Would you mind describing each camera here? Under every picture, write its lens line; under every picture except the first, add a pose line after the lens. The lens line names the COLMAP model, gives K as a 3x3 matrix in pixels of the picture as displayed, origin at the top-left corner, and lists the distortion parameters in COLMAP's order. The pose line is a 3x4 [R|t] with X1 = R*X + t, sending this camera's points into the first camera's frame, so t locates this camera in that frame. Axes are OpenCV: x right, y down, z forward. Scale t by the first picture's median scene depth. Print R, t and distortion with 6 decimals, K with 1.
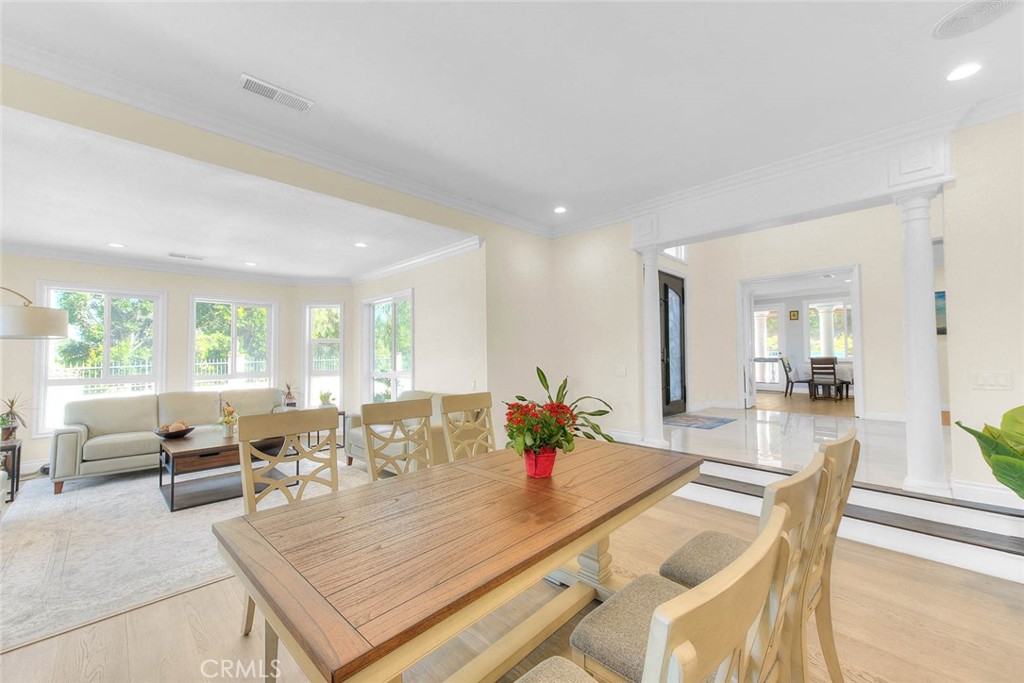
lens RADIAL K [[409.5, 0, 511.3], [0, 409.5, 344.4], [0, 0, 1]] dist [0.022602, -0.000443]
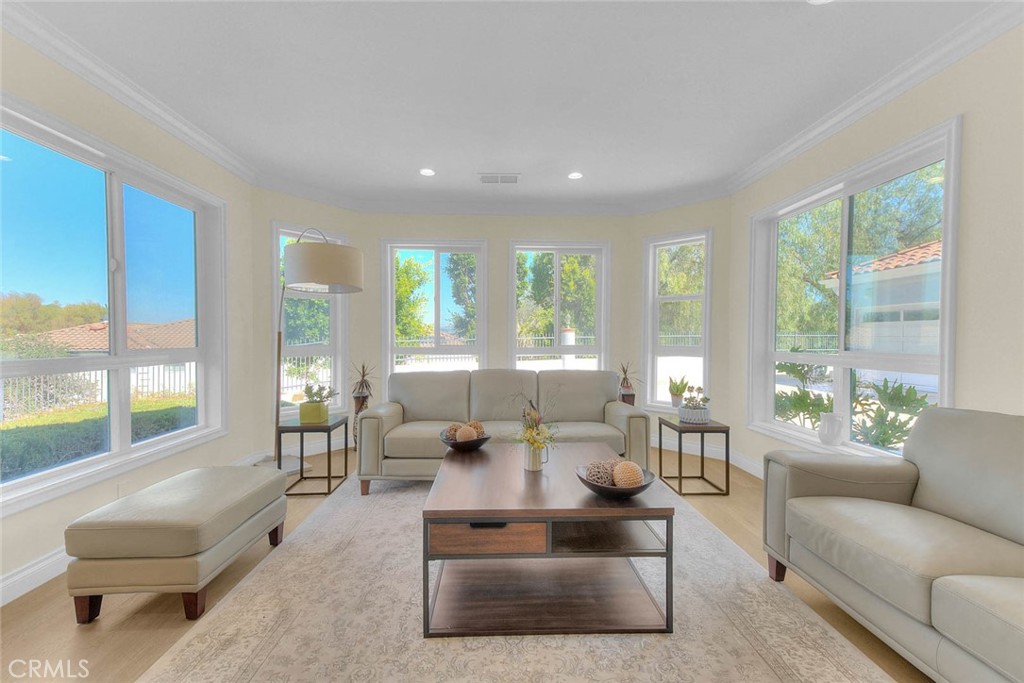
lens RADIAL K [[409.5, 0, 511.3], [0, 409.5, 344.4], [0, 0, 1]] dist [0.022602, -0.000443]
pose [[0.742122, 0.022226, -0.669897, -0.247418], [0.012649, 0.998808, 0.047151, 0.030924], [0.670146, -0.043465, 0.740956, 0.413528]]
